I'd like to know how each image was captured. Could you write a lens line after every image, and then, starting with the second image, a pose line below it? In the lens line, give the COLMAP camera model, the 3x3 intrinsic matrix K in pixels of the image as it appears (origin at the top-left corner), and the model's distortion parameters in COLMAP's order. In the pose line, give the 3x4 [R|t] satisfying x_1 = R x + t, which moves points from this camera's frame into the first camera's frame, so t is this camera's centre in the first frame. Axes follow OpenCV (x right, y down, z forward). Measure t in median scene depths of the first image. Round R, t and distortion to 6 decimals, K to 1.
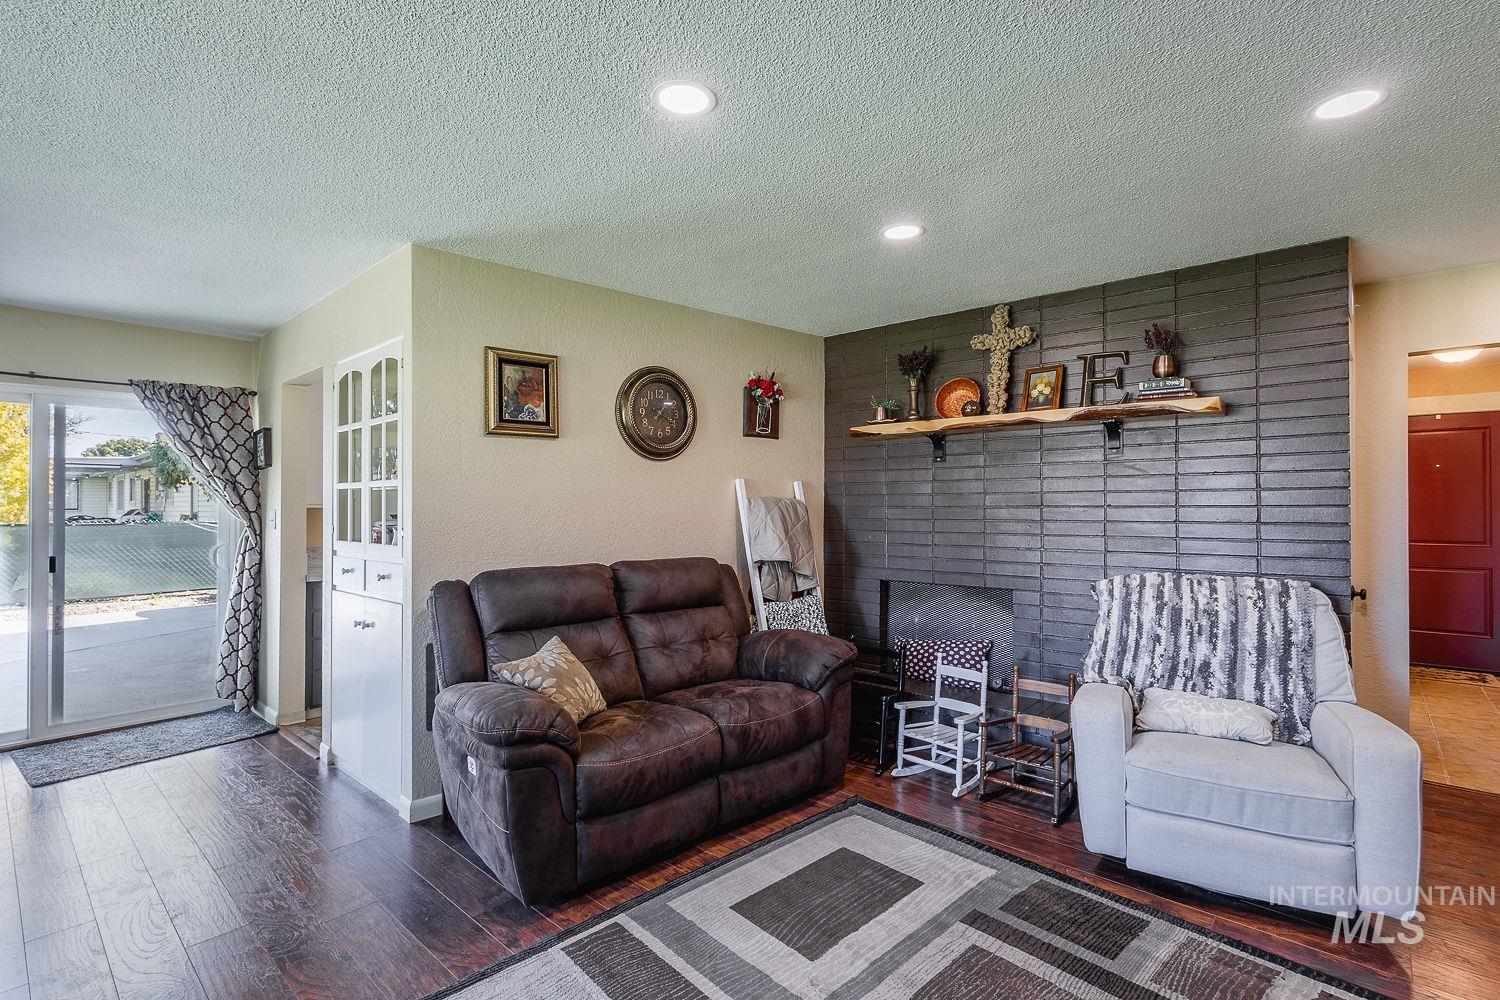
lens RADIAL K [[682.9, 0, 750.0], [0, 682.9, 500.0], [0, 0, 1]] dist [0.005475, -0.000272]
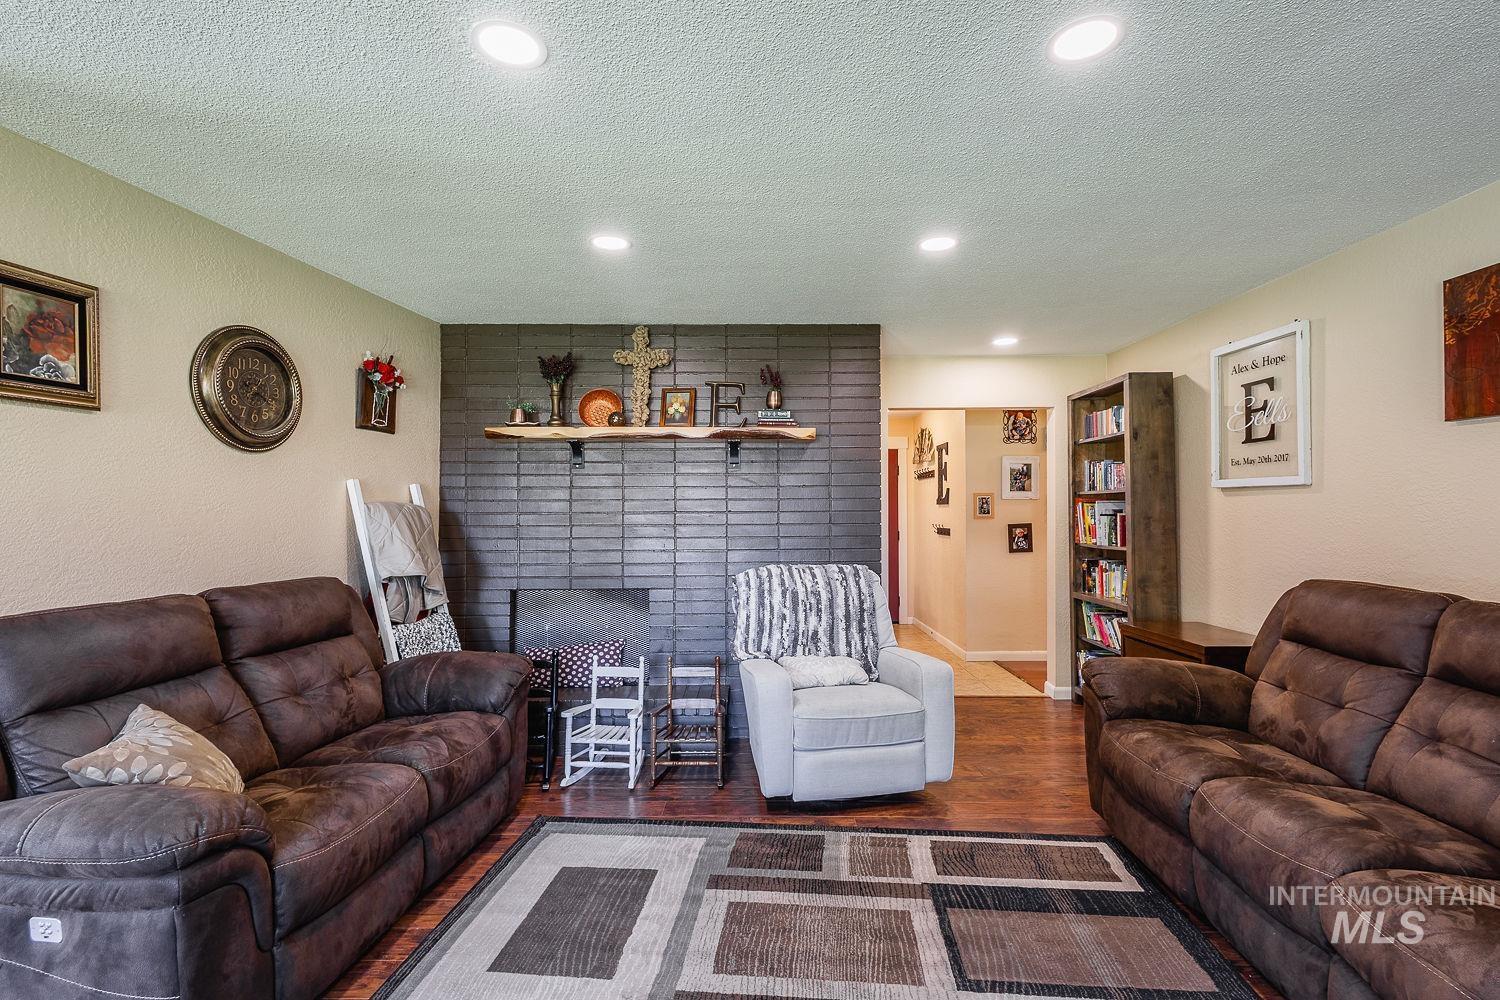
lens RADIAL K [[688.7, 0, 750.0], [0, 688.7, 500.0], [0, 0, 1]] dist [0.005359, -0.000552]
pose [[0.754585, 0.010148, 0.656124, -0.258285], [-0.003956, 0.999933, -0.010917, 0.001572], [-0.656190, 0.005642, 0.754575, 0.078877]]
